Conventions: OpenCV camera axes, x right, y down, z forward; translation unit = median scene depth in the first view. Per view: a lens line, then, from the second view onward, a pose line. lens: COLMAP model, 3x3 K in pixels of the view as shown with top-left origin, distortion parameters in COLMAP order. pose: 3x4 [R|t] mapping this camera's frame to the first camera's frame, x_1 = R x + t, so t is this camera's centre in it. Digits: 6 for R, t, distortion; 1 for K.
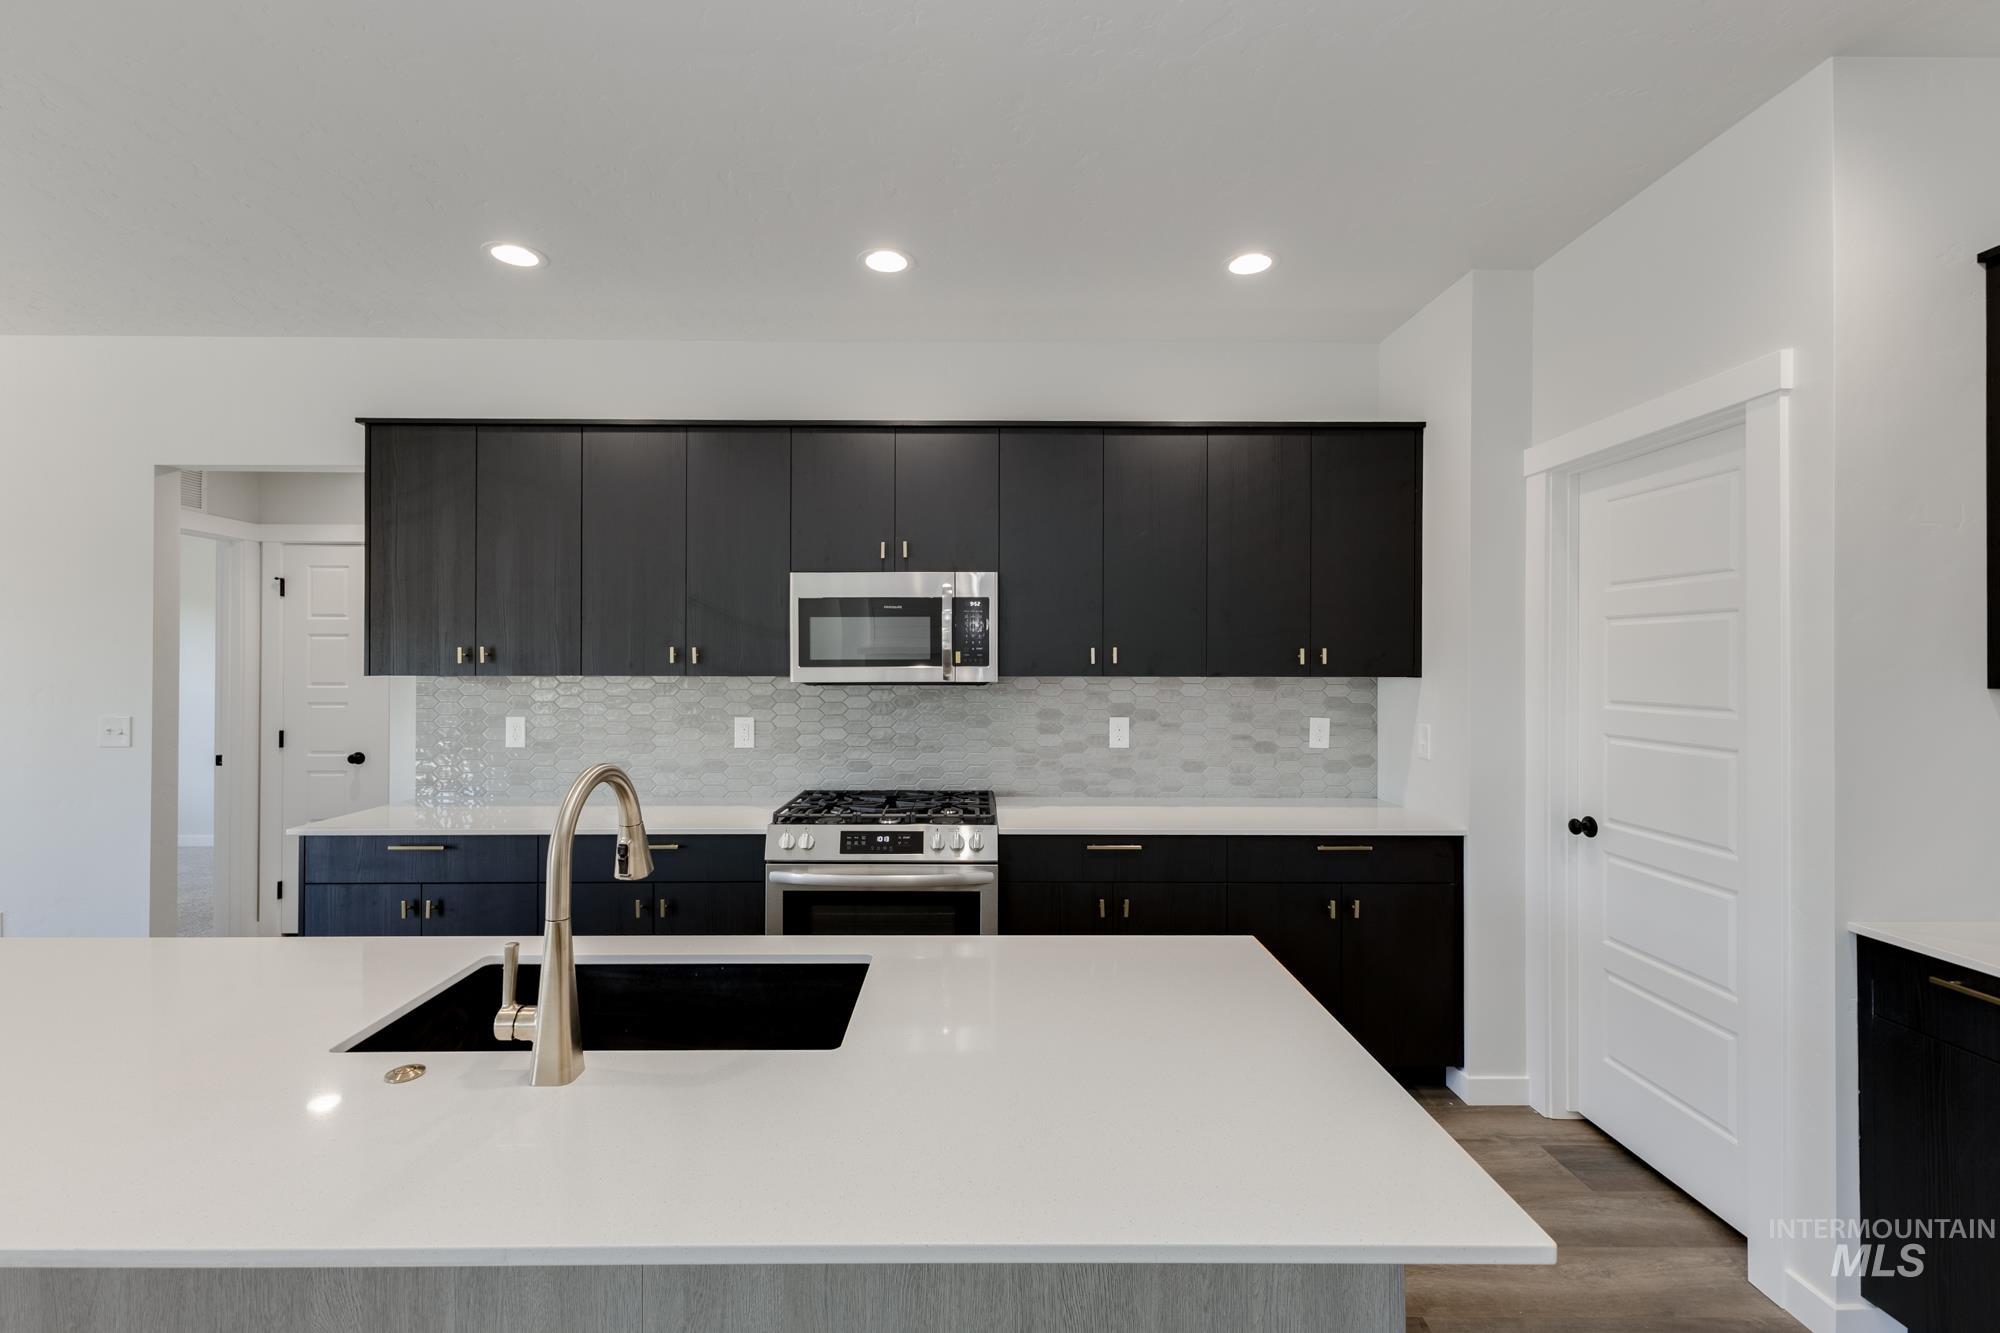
lens RADIAL K [[969.3, 0, 1000.0], [0, 969.3, 666.5], [0, 0, 1]] dist [0.007042, -0.000016]
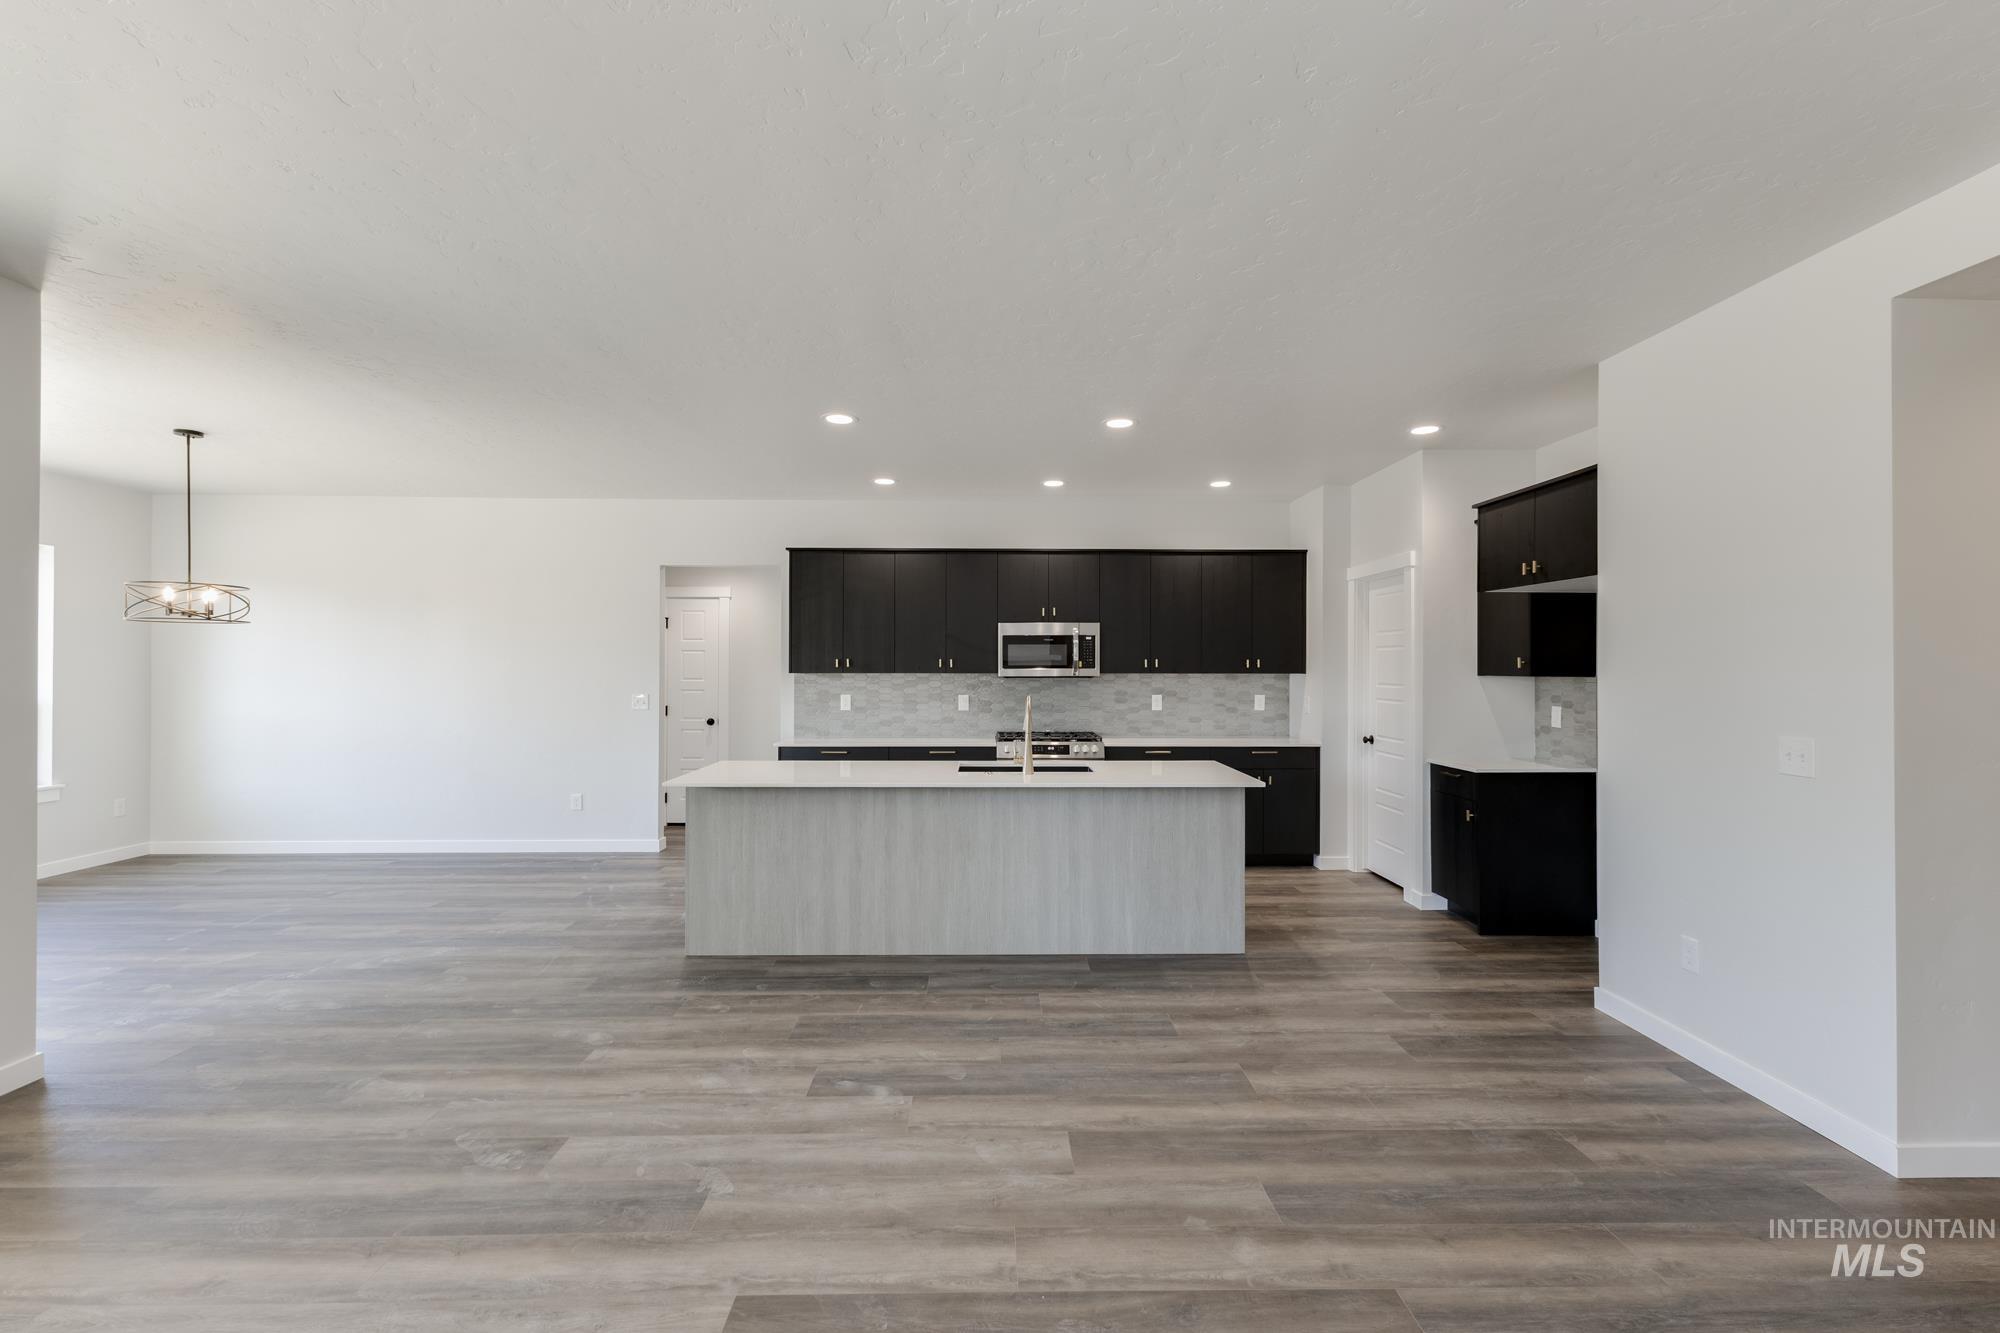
lens RADIAL K [[969.3, 0, 1000.0], [0, 969.3, 666.5], [0, 0, 1]] dist [0.007042, -0.000016]
pose [[0.999990, -0.000348, -0.004526, -0.200319], [0.000331, 0.999993, -0.003744, 0.003236], [0.004528, 0.003743, 0.999983, -1.037957]]
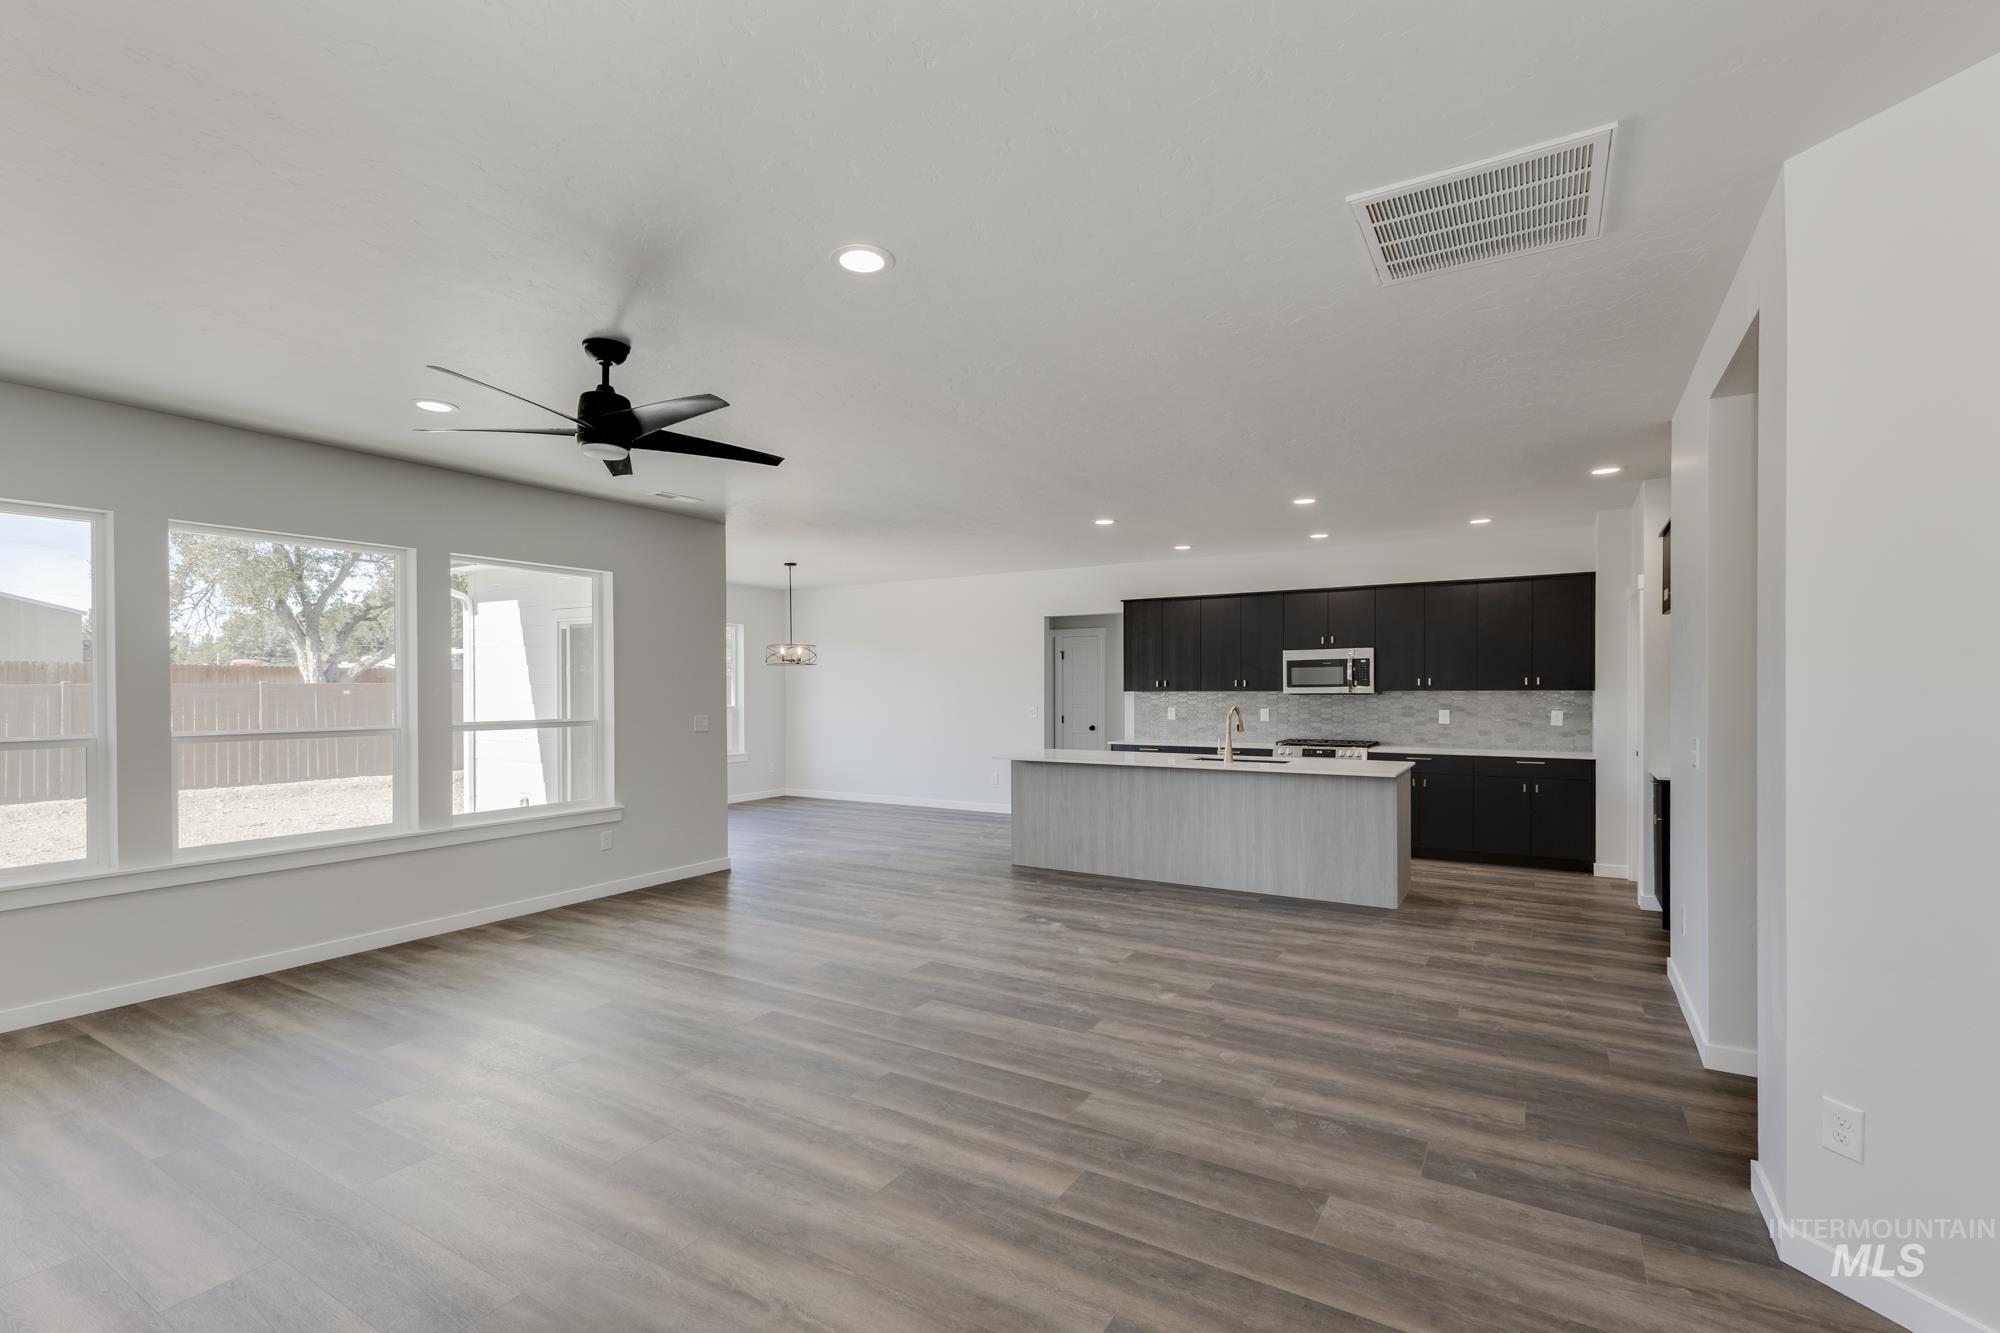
lens RADIAL K [[929.3, 0, 889.1], [0, 929.3, 698.2], [0, 0, 1]] dist [0.001747, -0.000055]
pose [[0.801197, 0.000593, -0.598400, 0.408879], [0.004209, 0.999969, 0.006625, 0.007946], [0.598385, -0.007826, 0.801170, -1.554550]]
